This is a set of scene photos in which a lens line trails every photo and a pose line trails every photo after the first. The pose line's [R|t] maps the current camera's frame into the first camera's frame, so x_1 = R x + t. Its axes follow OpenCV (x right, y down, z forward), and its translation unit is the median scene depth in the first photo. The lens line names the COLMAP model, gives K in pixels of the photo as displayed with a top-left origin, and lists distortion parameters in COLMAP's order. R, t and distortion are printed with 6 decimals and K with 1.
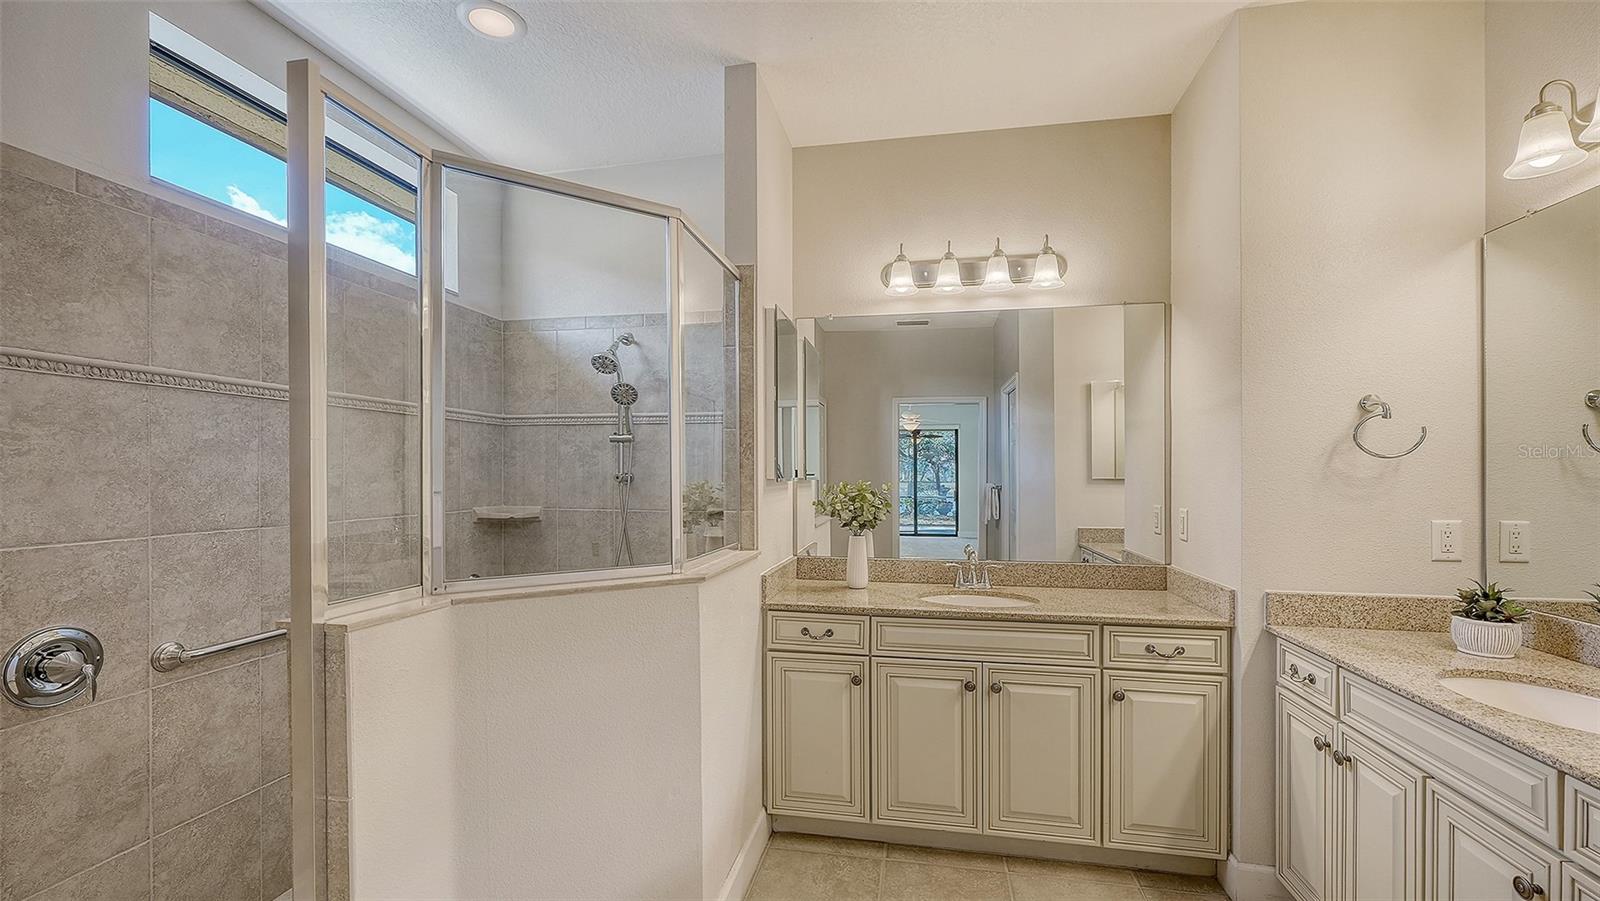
lens RADIAL K [[668.2, 0, 800.4], [0, 668.2, 466.6], [0, 0, 1]] dist [0.001322, 0.000194]
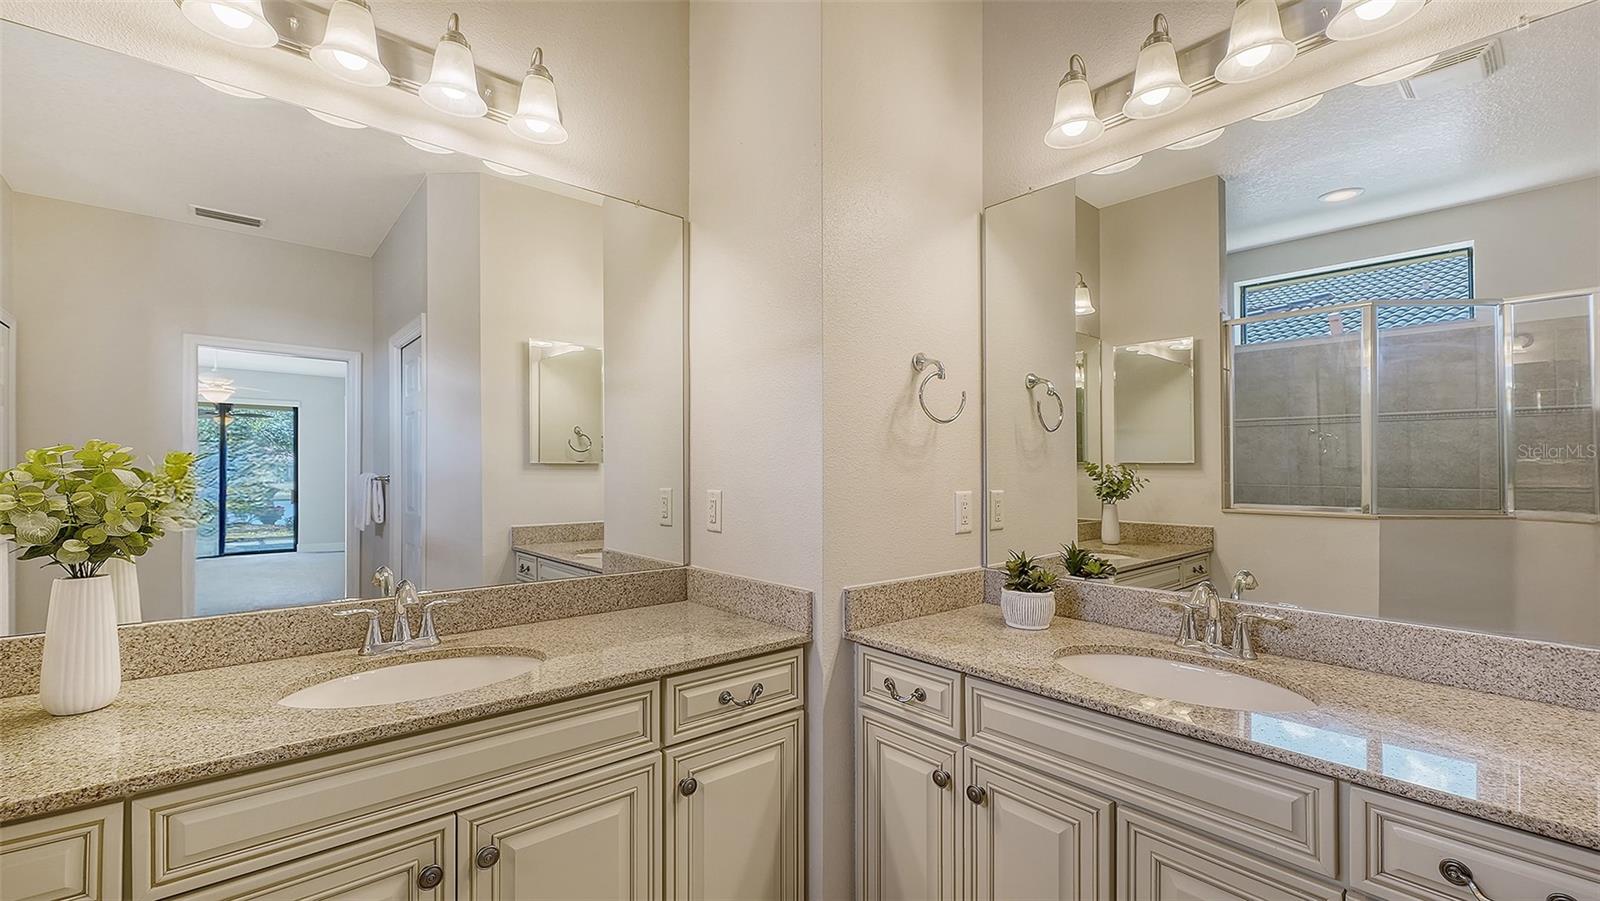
lens RADIAL K [[668.2, 0, 801.5], [0, 668.2, 466.7], [0, 0, 1]] dist [0.001322, 0.000194]
pose [[0.629343, 0.007412, 0.777092, 0.054994], [-0.007745, 0.999965, -0.003265, 0.044975], [-0.777089, -0.003964, 0.629378, 0.520721]]
